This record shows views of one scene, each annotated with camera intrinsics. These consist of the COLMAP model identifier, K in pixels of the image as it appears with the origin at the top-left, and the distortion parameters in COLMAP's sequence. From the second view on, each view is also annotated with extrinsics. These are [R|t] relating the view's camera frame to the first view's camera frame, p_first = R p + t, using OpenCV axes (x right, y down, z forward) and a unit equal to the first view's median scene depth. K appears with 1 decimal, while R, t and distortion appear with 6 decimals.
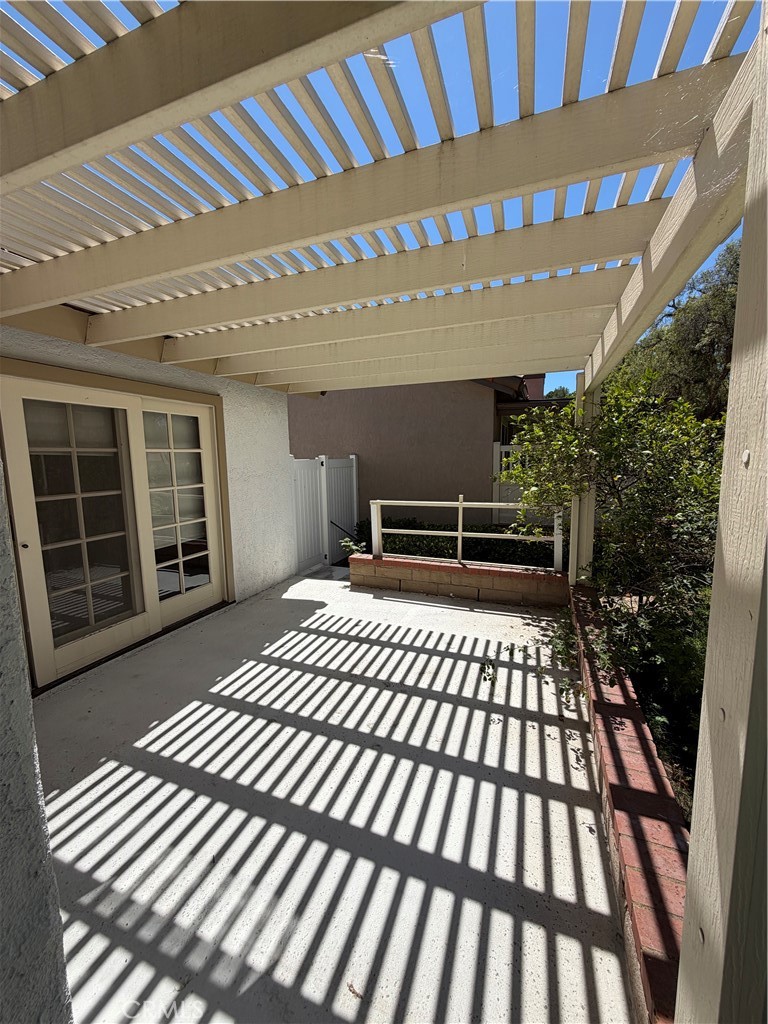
lens RADIAL K [[404.6, 0, 384.0], [0, 404.6, 512.0], [0, 0, 1]] dist [0.001092, -0.000017]
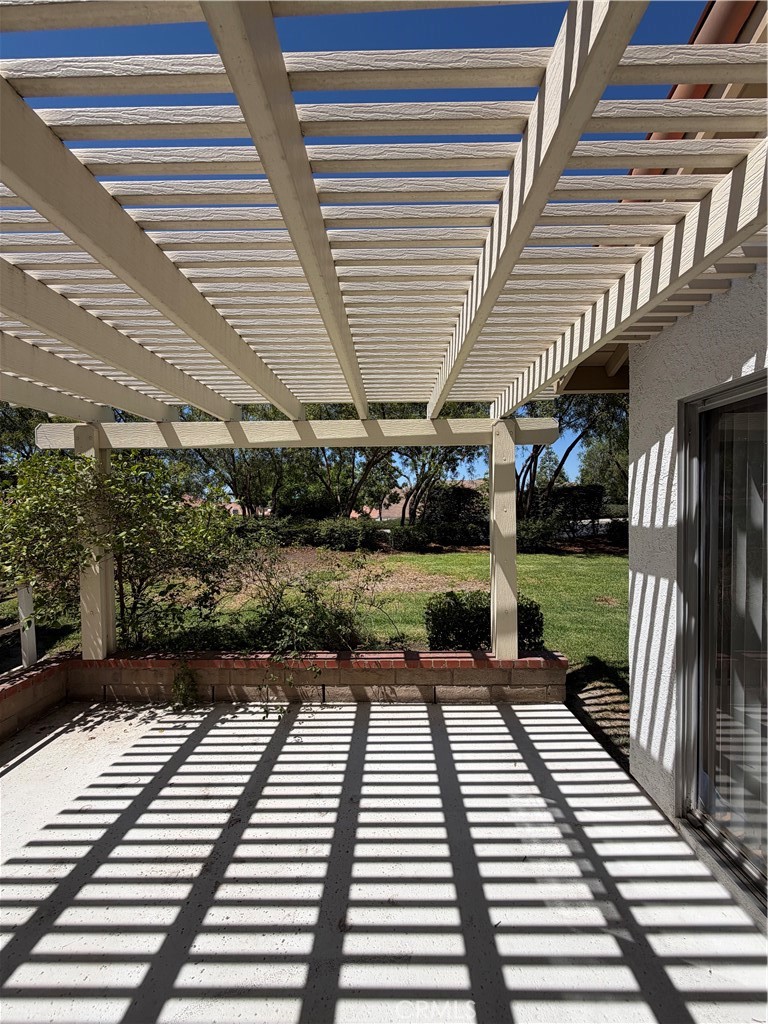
lens RADIAL K [[404.6, 0, 384.0], [0, 404.6, 512.0], [0, 0, 1]] dist [0.001092, -0.000017]
pose [[-0.333249, -0.004682, 0.942827, -0.736777], [0.137545, 0.989048, 0.053528, -0.127555], [-0.932752, 0.147519, -0.328955, 0.866889]]
